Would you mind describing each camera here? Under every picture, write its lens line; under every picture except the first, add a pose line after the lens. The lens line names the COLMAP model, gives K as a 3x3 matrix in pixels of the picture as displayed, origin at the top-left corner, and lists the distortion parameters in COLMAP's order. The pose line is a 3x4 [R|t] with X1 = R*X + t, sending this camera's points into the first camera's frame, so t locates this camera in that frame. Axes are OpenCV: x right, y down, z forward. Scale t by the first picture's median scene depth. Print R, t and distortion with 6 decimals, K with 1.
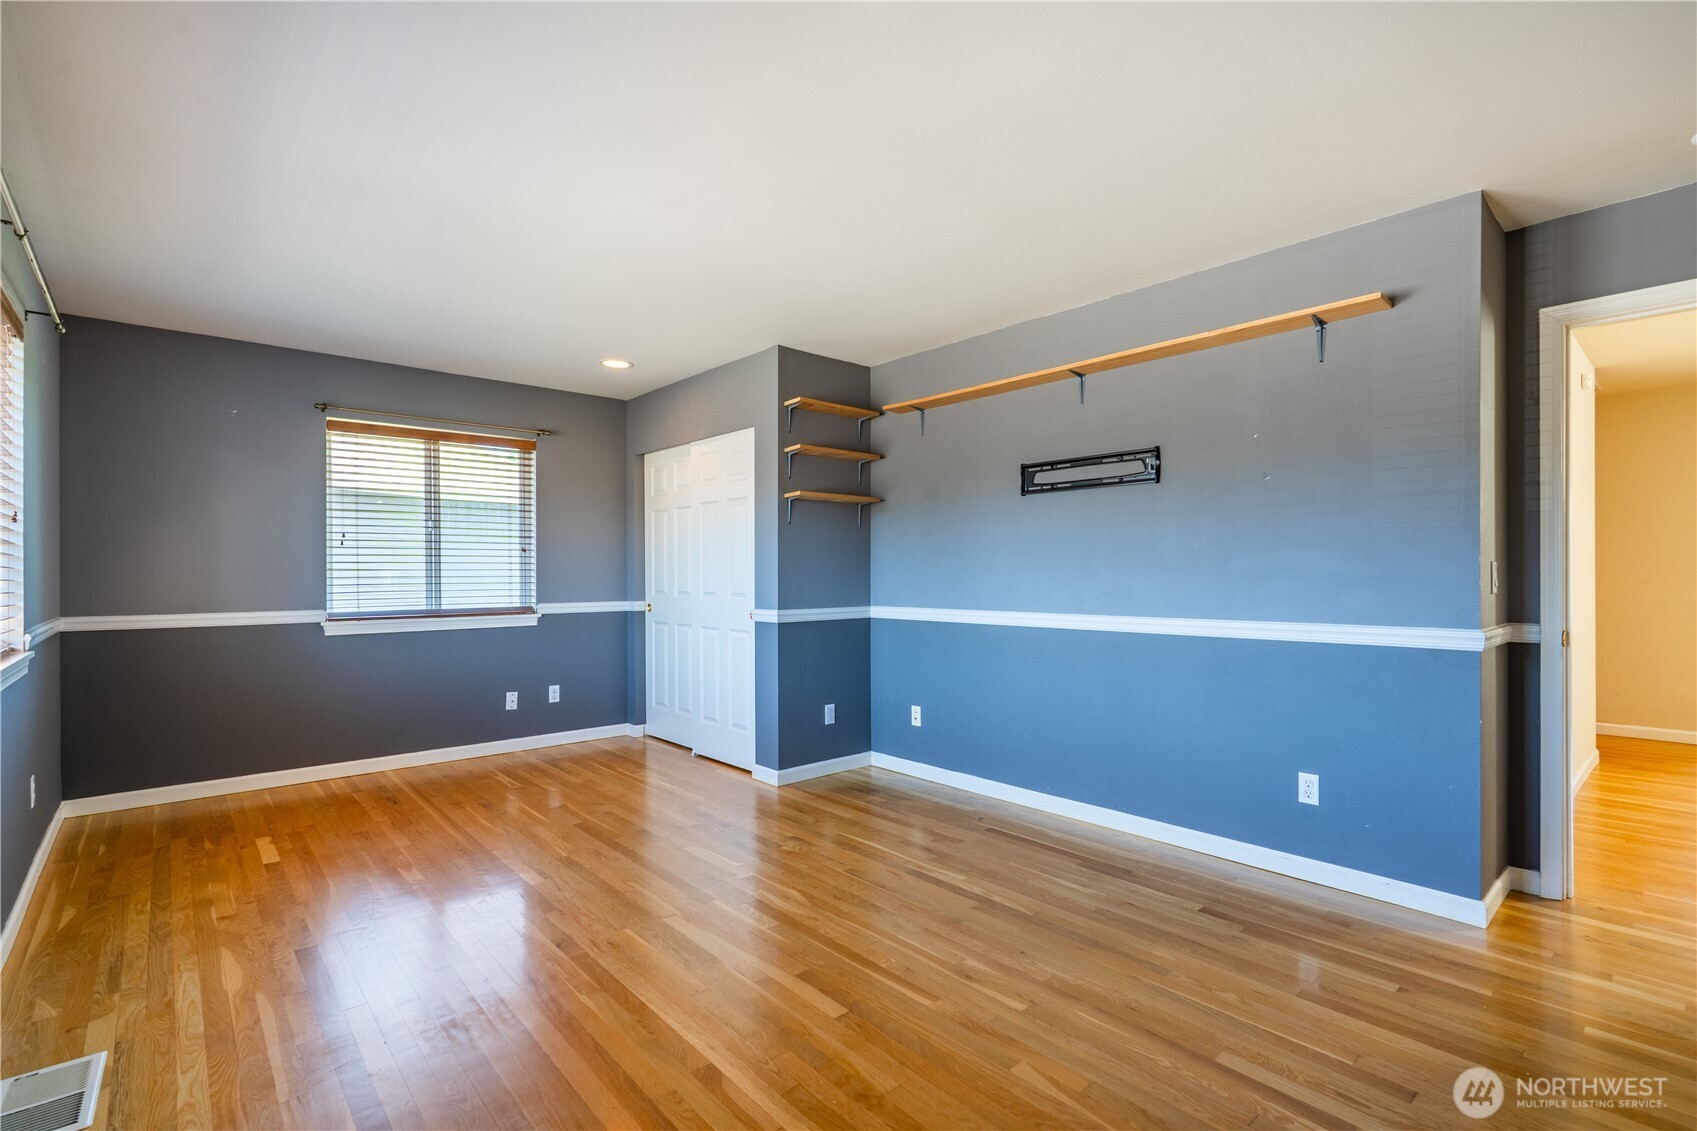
lens RADIAL K [[778.5, 0, 845.0], [0, 778.5, 566.0], [0, 0, 1]] dist [-0.009154, 0.001557]
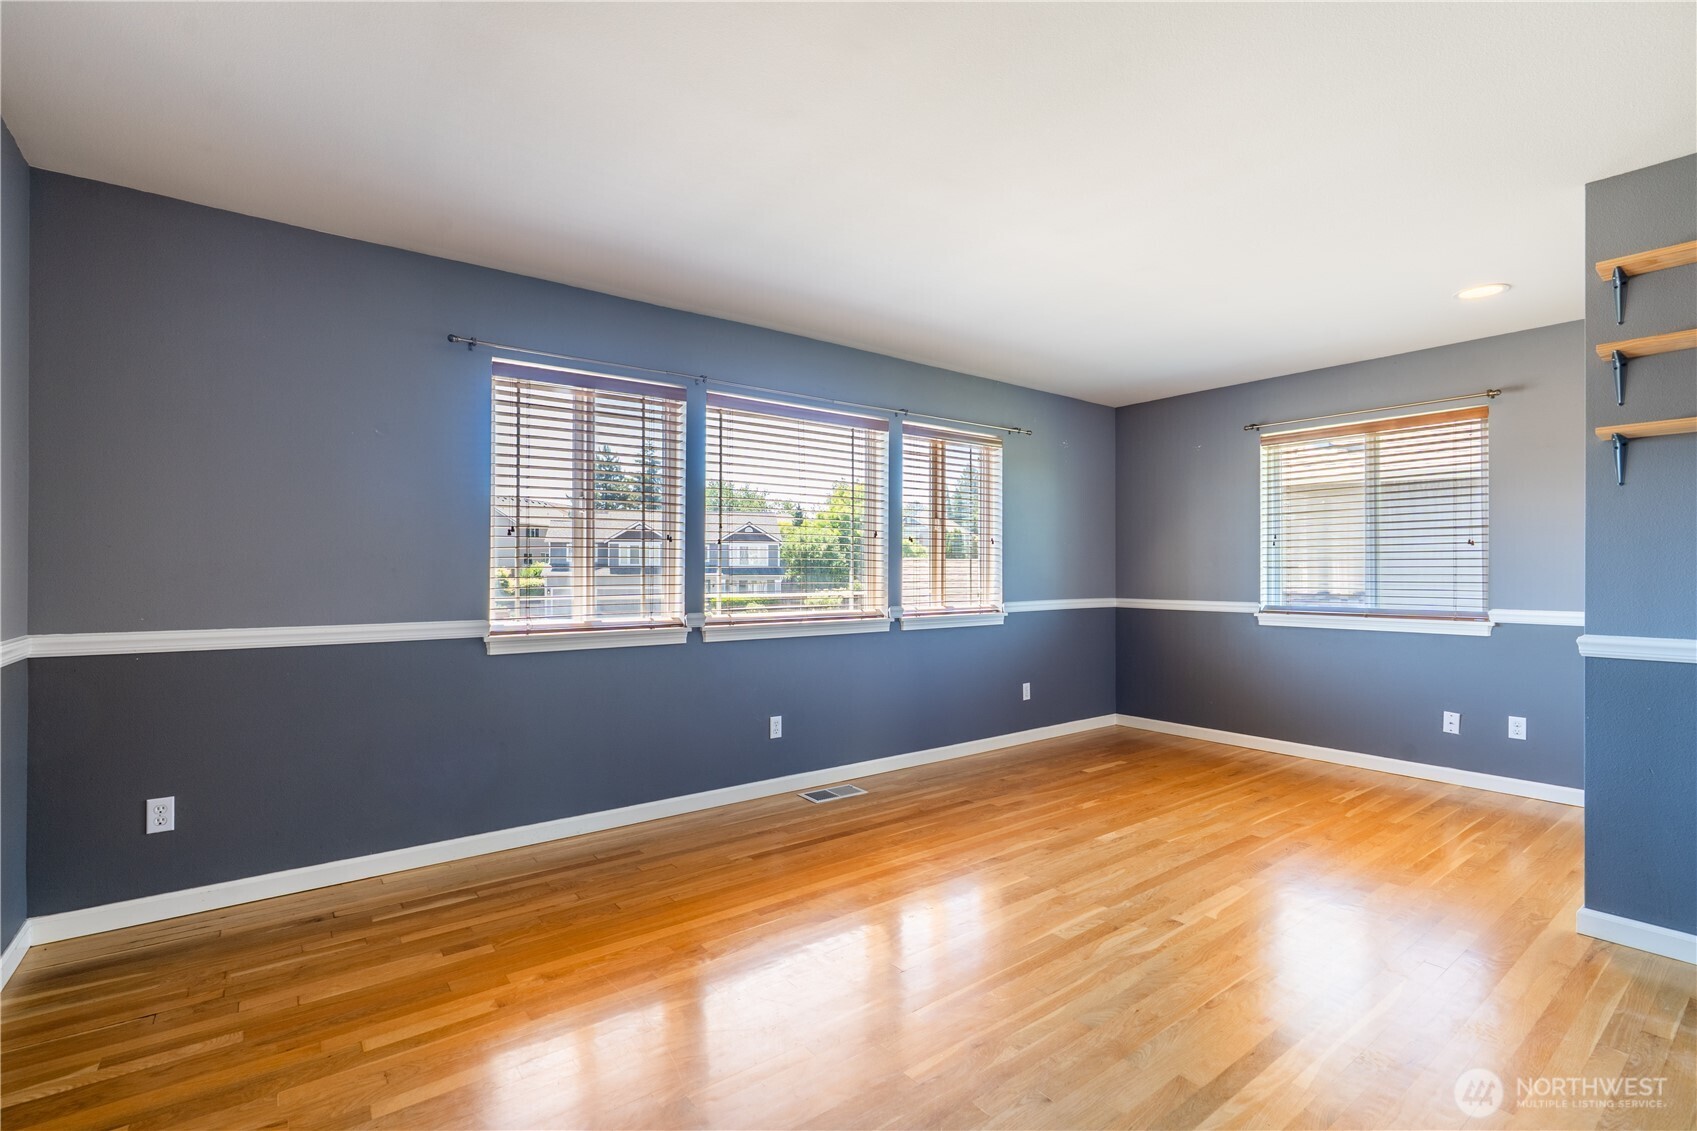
lens RADIAL K [[778.5, 0, 845.0], [0, 778.5, 566.0], [0, 0, 1]] dist [-0.009154, 0.001557]
pose [[-0.078104, -0.004378, -0.996936, 0.650413], [0.009875, 0.999938, -0.005165, 0.002981], [0.996896, -0.010248, -0.078056, 0.590417]]
